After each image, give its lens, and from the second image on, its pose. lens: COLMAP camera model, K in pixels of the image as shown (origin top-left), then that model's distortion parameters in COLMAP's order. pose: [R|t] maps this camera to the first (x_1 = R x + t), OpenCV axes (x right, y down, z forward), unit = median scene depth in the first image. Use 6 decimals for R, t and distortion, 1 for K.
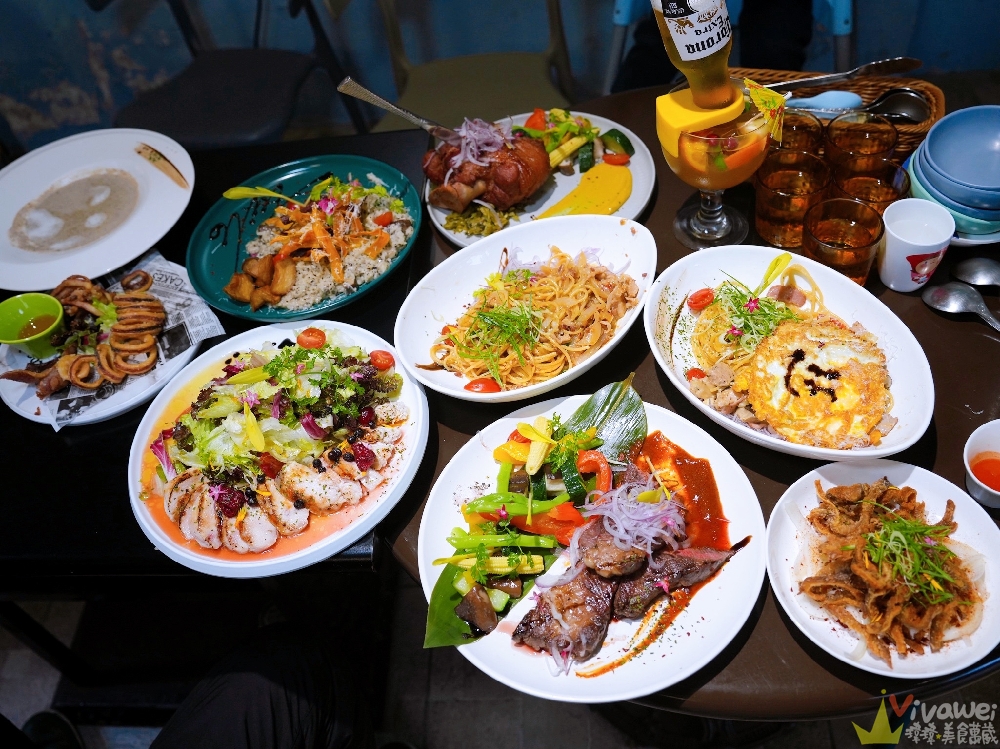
lens RADIAL K [[934.5, 0, 500.0], [0, 934.5, 374.5], [0, 0, 1]] dist [-0.097533, -0.000226]
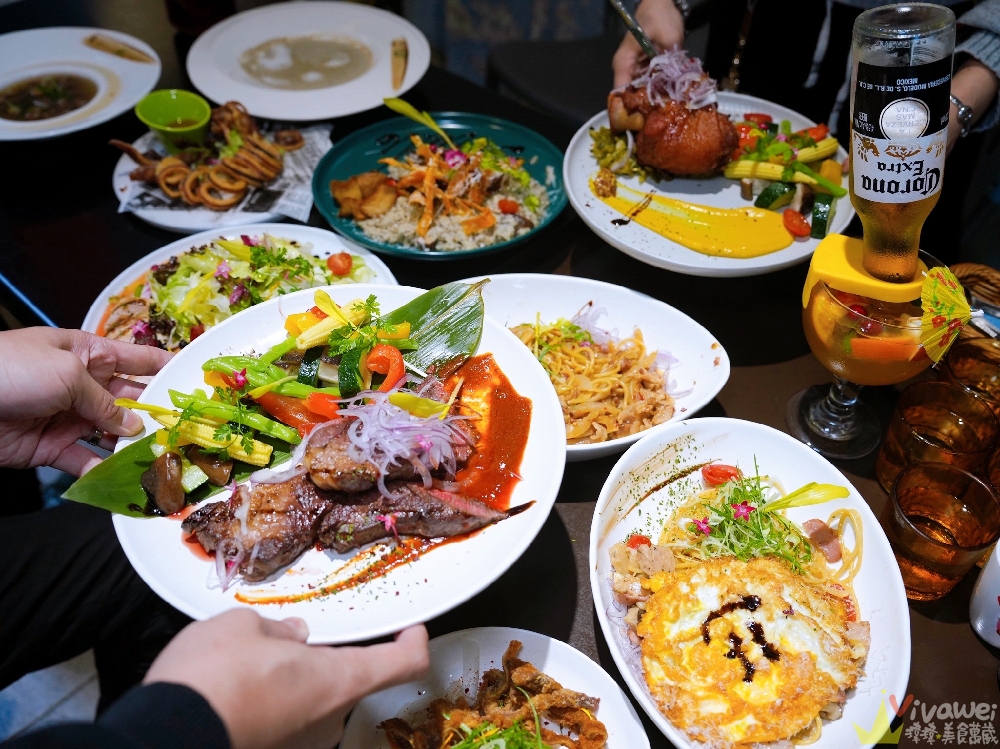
lens RADIAL K [[934.5, 0, 500.0], [0, 934.5, 374.5], [0, 0, 1]] dist [-0.097533, -0.000226]
pose [[0.751557, 0.546225, -0.369865, 0.320854], [-0.565141, 0.822342, 0.066101, -0.097757], [0.340261, 0.159347, 0.926731, 0.211653]]
